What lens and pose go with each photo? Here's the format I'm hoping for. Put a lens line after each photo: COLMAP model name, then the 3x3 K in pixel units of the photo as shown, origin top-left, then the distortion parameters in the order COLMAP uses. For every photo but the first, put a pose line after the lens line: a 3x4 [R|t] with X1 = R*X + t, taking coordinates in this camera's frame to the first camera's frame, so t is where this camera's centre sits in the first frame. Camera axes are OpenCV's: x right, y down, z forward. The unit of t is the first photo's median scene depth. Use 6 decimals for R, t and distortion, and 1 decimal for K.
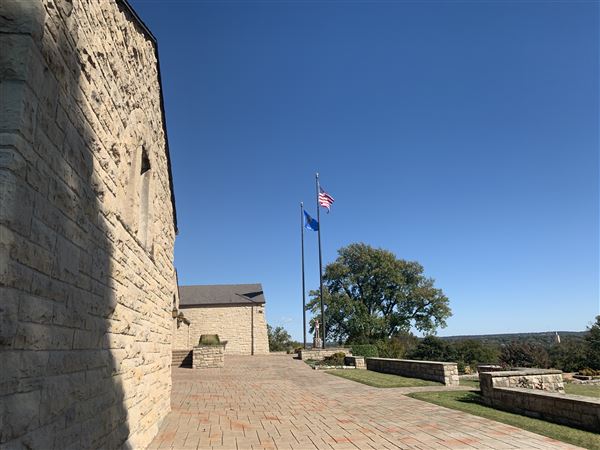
lens RADIAL K [[471.7, 0, 296.8], [0, 471.7, 225.4], [0, 0, 1]] dist [0.024304, -0.023275]
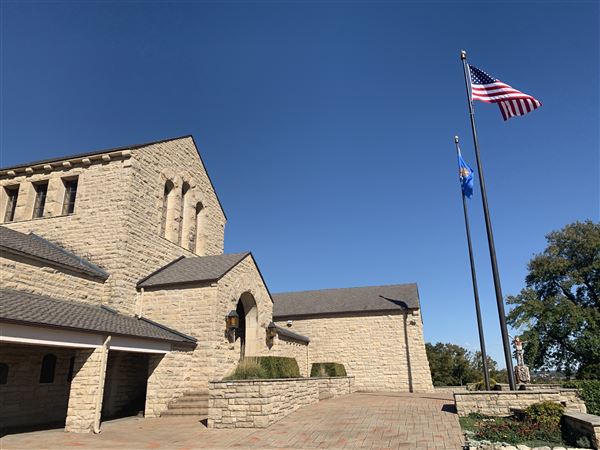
lens RADIAL K [[471.7, 0, 300.0], [0, 471.7, 229.7], [0, 0, 1]] dist [0.024304, -0.023275]
pose [[0.914627, -0.103354, -0.390864, 0.031480], [0.086518, 0.994412, -0.060493, 0.056980], [0.394932, 0.021511, 0.918458, 0.239635]]
